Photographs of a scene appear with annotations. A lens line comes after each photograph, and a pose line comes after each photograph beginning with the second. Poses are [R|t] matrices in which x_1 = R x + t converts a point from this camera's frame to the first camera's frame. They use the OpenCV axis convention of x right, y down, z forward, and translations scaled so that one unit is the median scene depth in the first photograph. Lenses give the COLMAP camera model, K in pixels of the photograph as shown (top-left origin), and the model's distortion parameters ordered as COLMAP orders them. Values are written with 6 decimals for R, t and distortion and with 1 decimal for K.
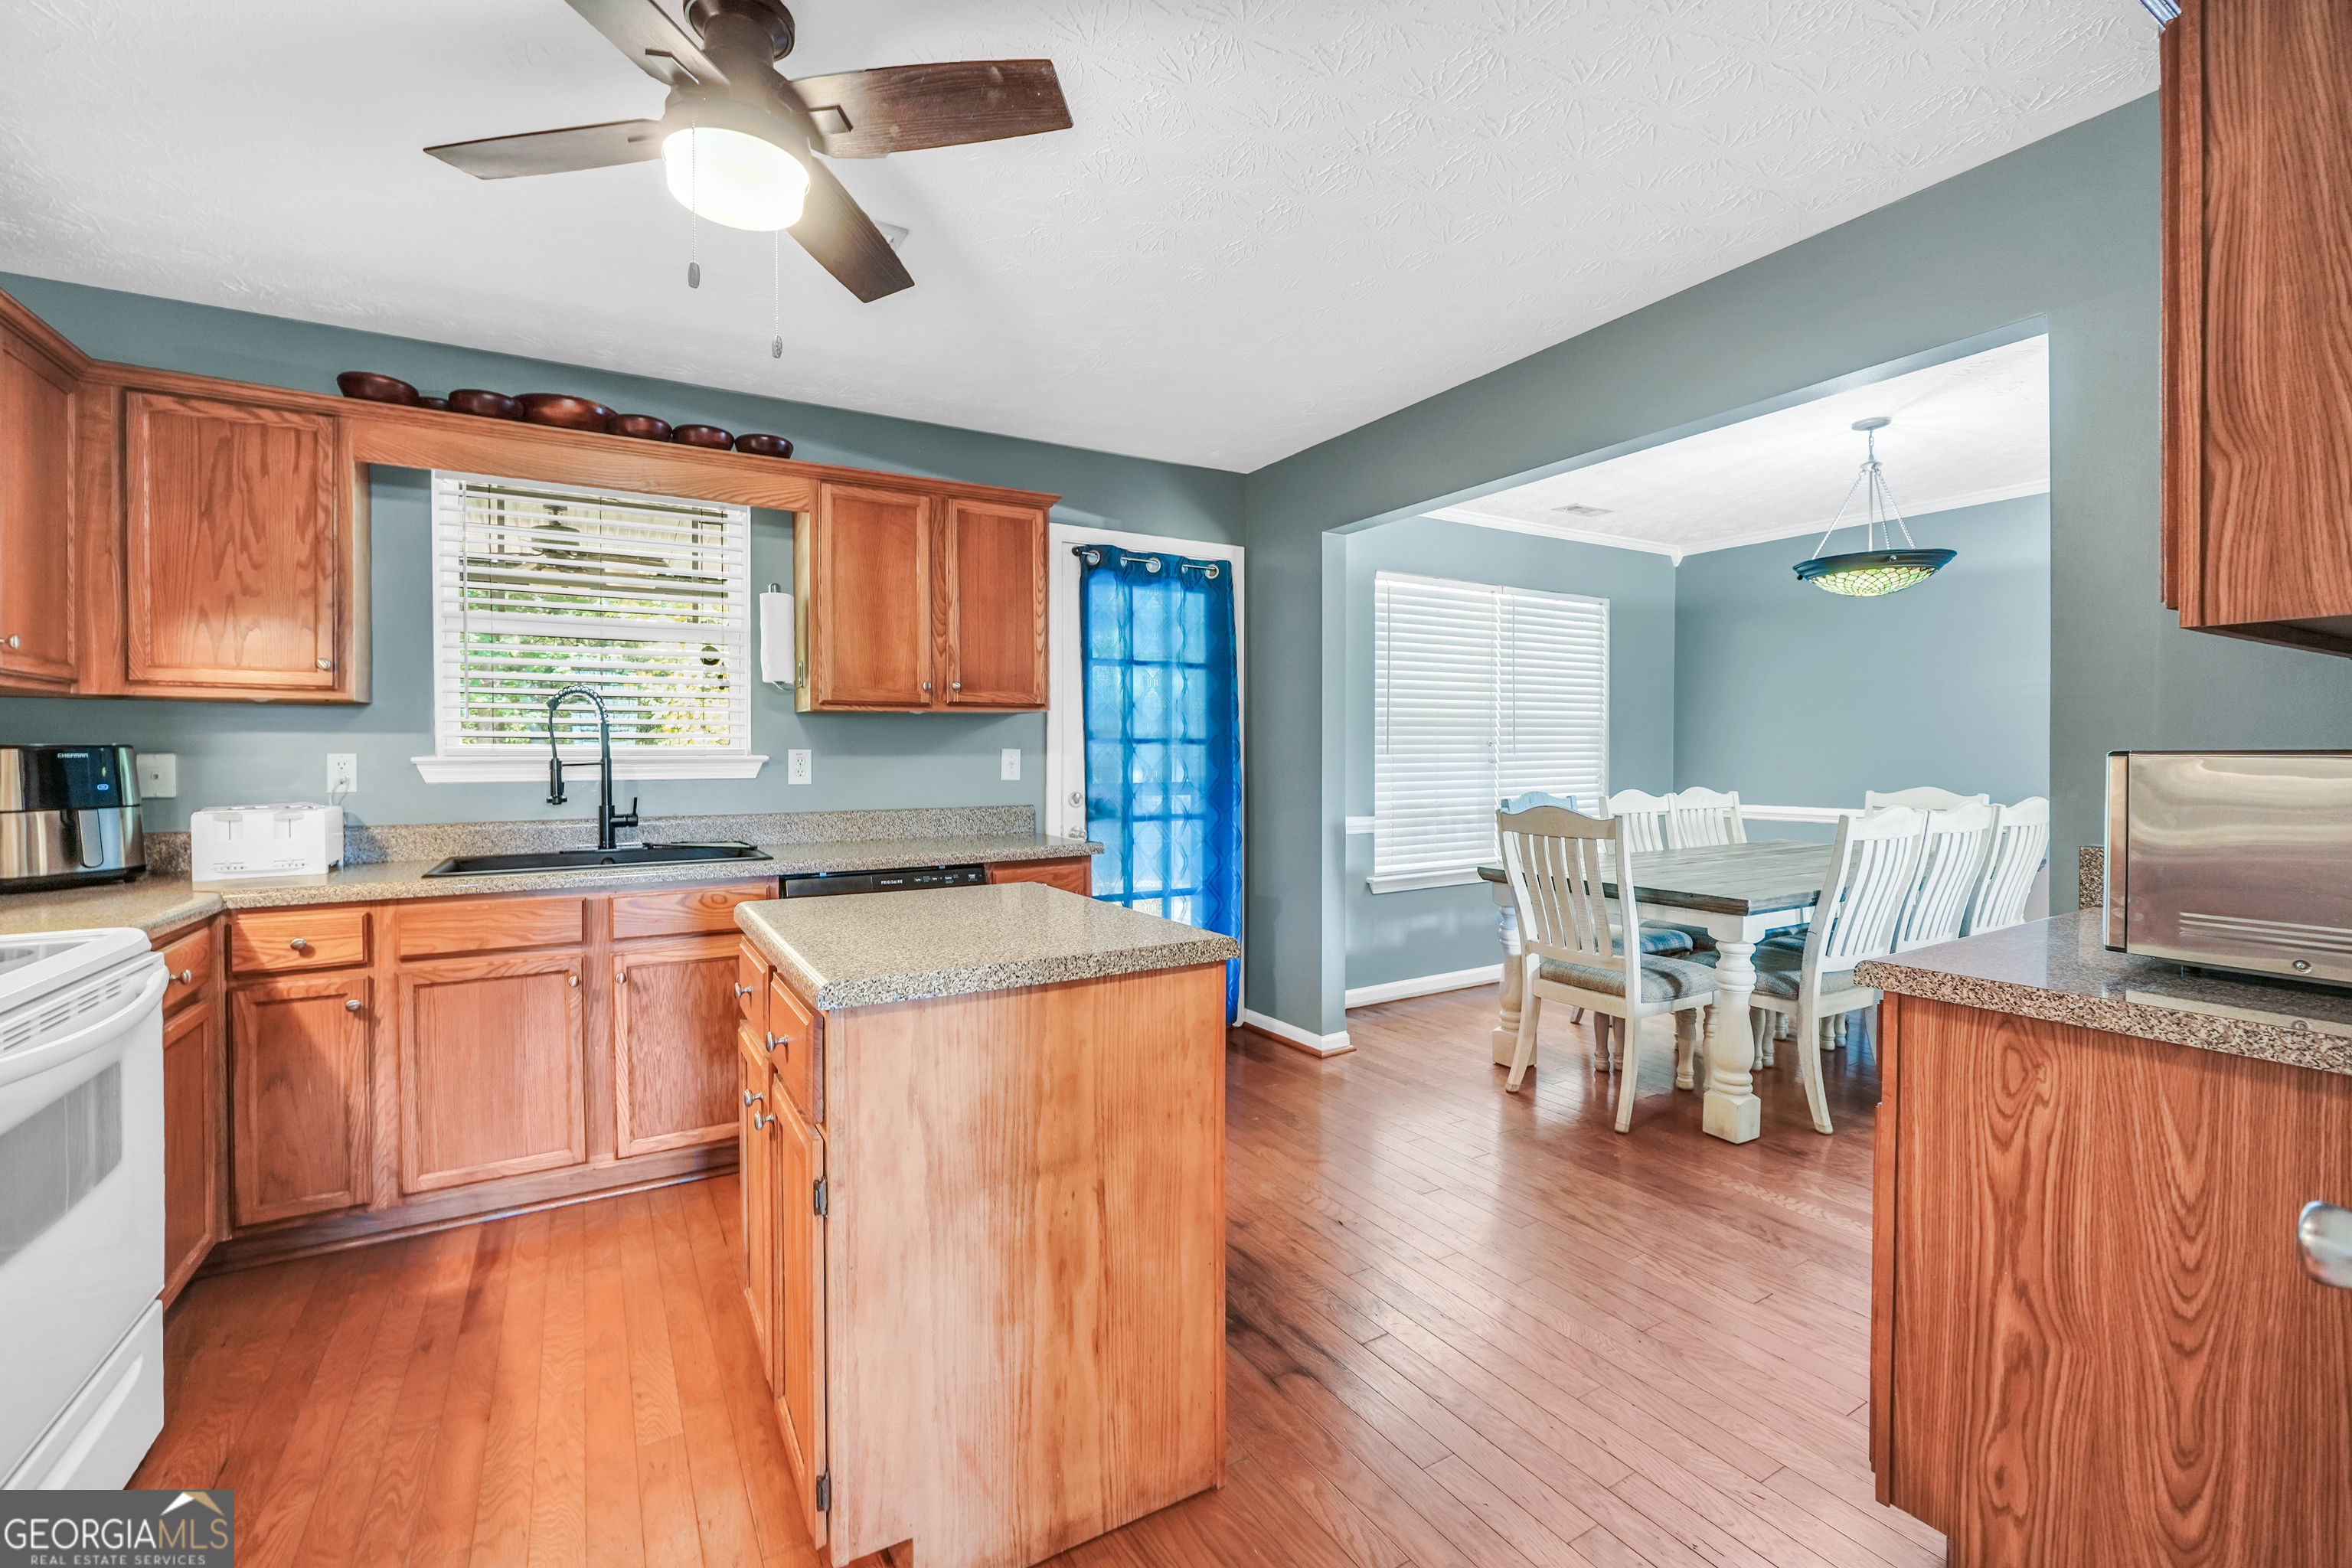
lens RADIAL K [[994.6, 0, 1166.7], [0, 994.6, 761.2], [0, 0, 1]] dist [-0.022985, 0.009406]
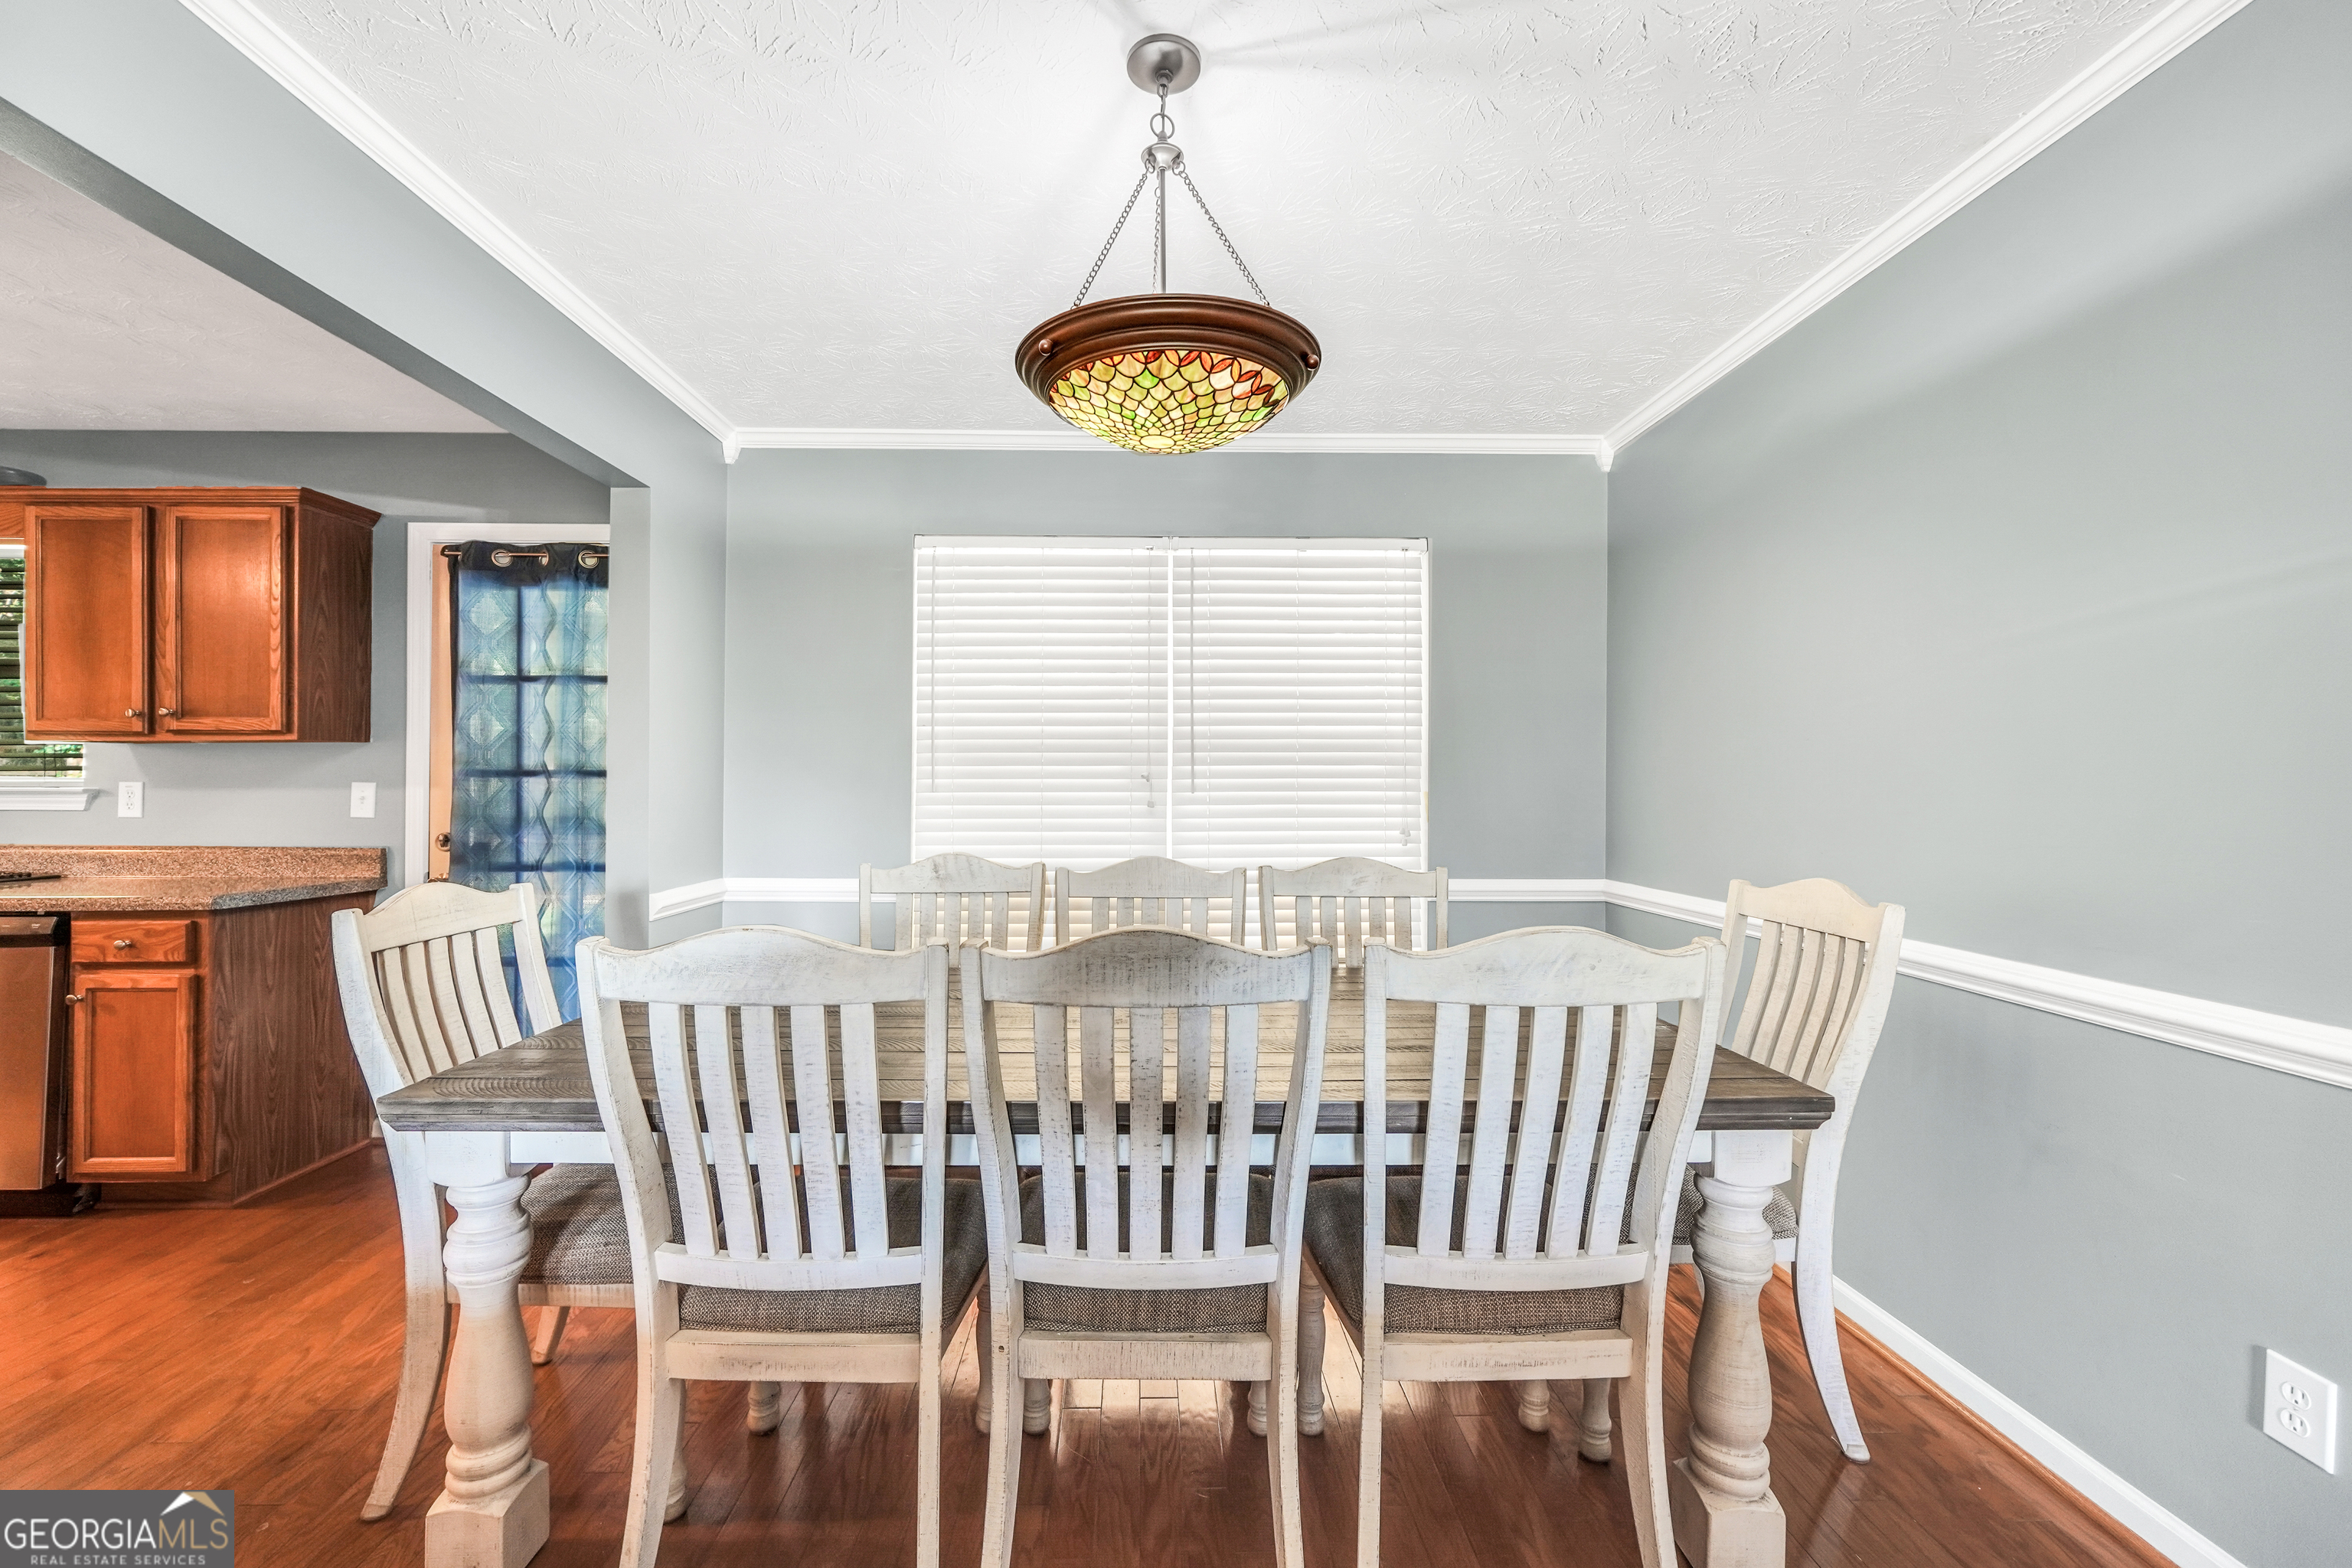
lens RADIAL K [[998.5, 0, 1161.5], [0, 998.5, 777.9], [0, 0, 1]] dist [-0.022936, 0.008980]
pose [[0.873151, 0.002539, -0.487444, 1.362701], [-0.010432, 0.999855, -0.013477, -0.018211], [0.487339, 0.016853, 0.873050, 0.882829]]
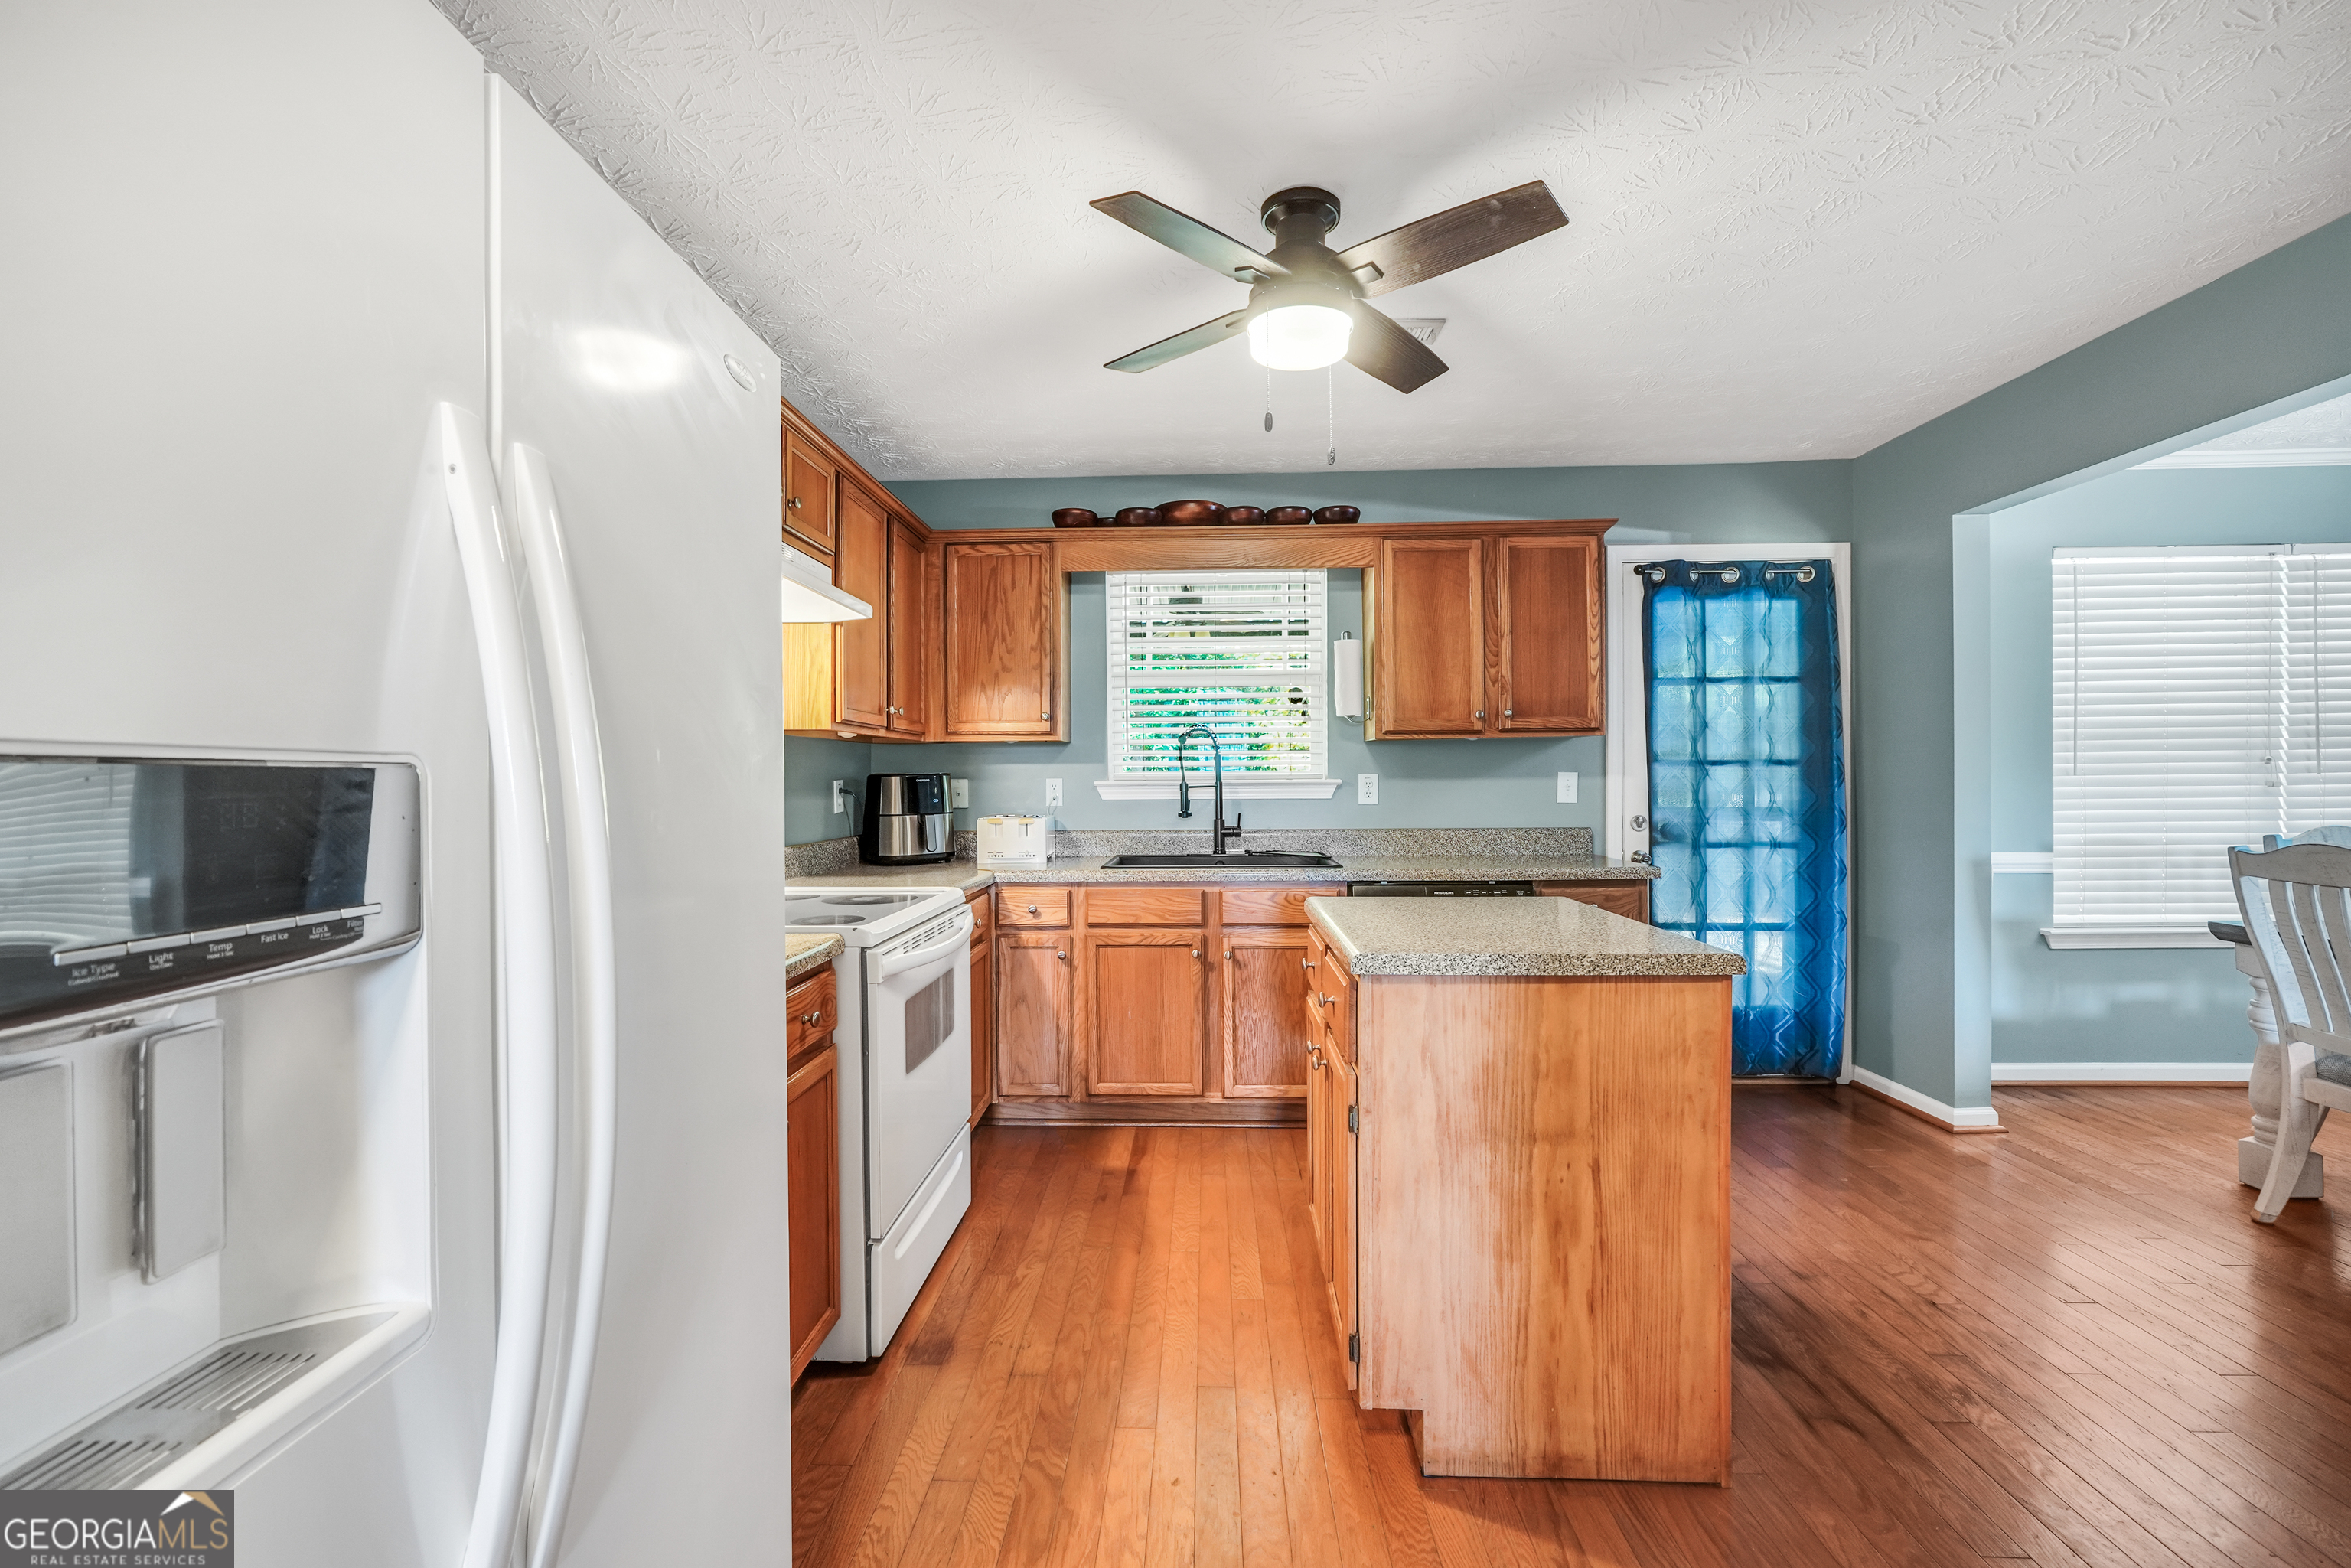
lens RADIAL K [[998.0, 0, 1161.0], [0, 998.0, 777.9], [0, 0, 1]] dist [-0.022936, 0.008980]
pose [[0.836012, -0.002932, -0.548703, 0.082744], [-0.000382, 0.999982, -0.005925, -0.000345], [0.548711, 0.005163, 0.835996, -0.124417]]
